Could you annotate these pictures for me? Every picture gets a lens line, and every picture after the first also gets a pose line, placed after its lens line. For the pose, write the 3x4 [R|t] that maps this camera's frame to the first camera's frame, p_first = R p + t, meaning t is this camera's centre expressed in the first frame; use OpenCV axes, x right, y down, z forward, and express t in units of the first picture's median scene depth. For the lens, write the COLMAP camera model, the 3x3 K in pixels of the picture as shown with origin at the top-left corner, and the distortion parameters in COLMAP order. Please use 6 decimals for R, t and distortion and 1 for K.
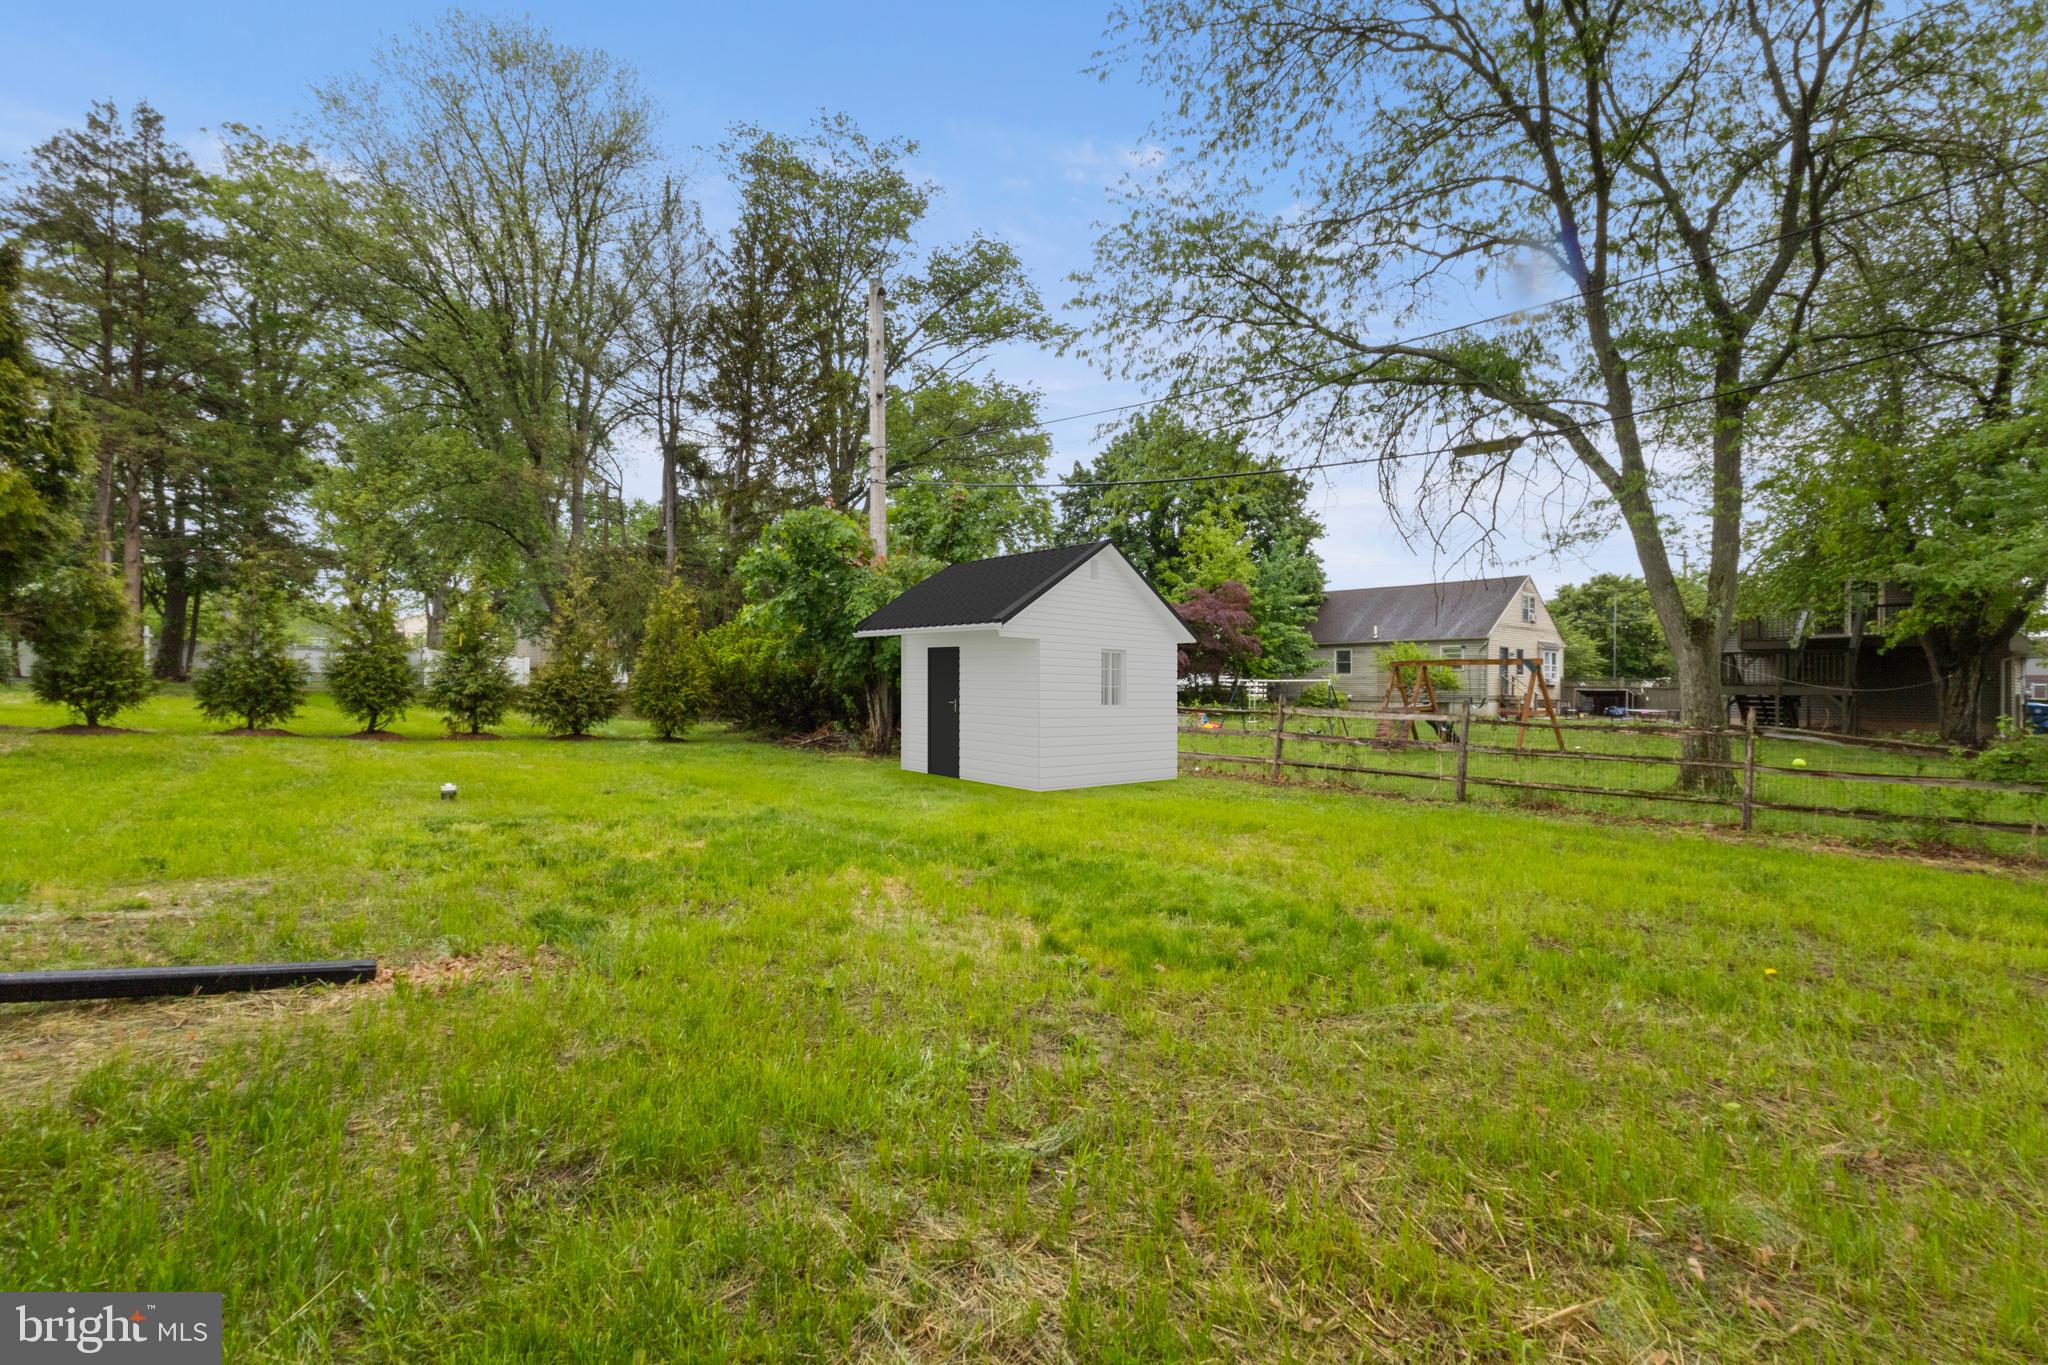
lens RADIAL K [[925.6, 0, 1025.2], [0, 925.6, 676.6], [0, 0, 1]] dist [0.000064, -0.000721]
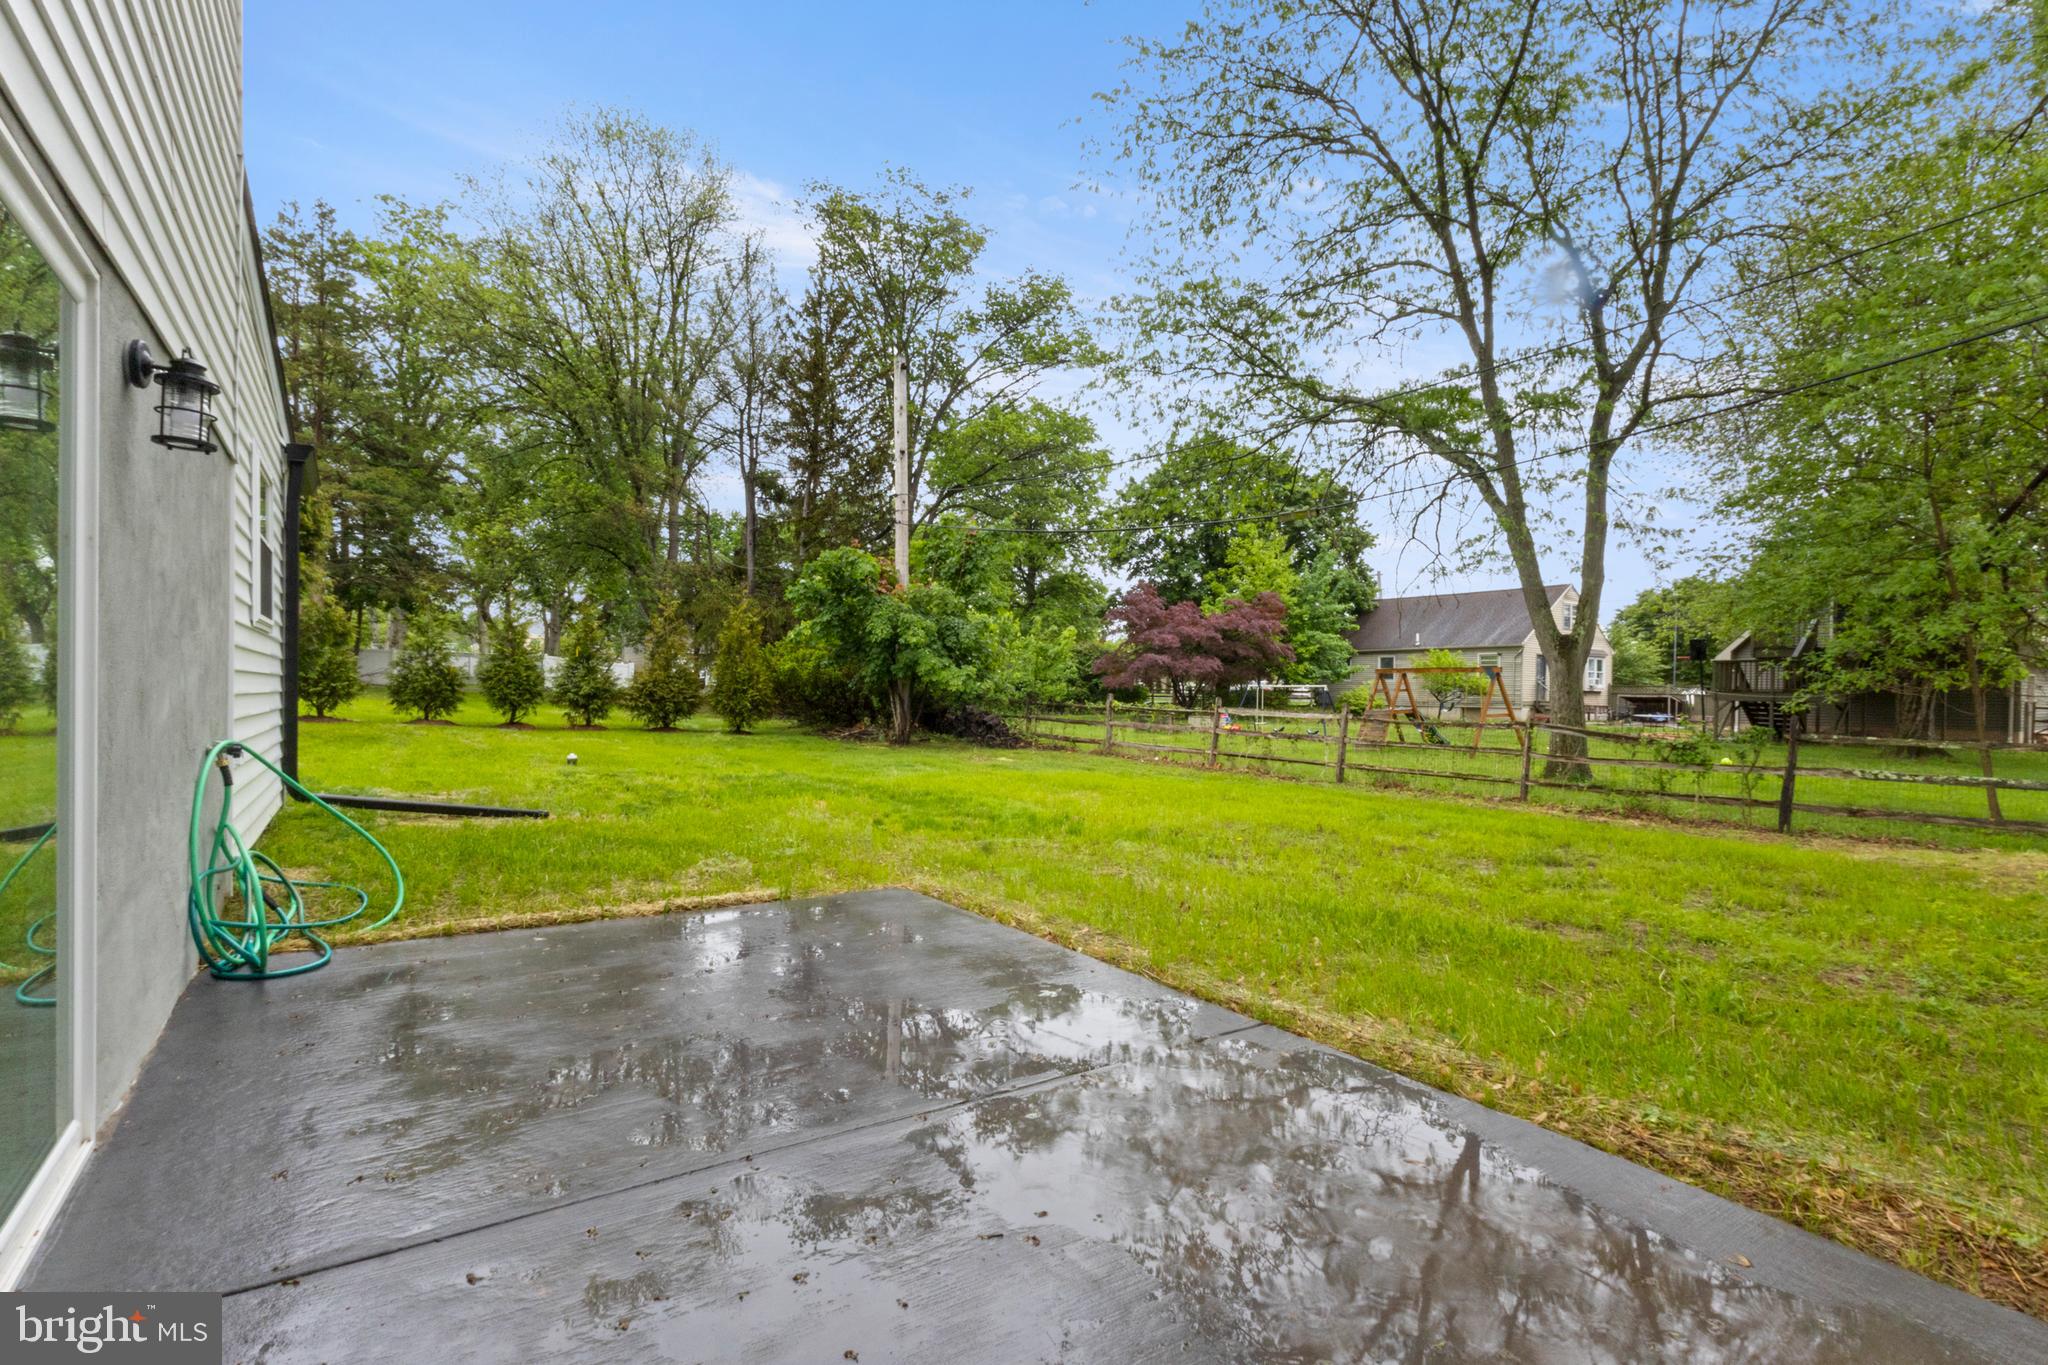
lens RADIAL K [[912.3, 0, 1026.2], [0, 912.3, 701.1], [0, 0, 1]] dist [-0.004079, -0.000051]
pose [[0.996147, 0.004921, -0.087564, 0.052271], [-0.003016, 0.999756, 0.021878, -0.000541], [0.087650, -0.021530, 0.995919, -0.088679]]
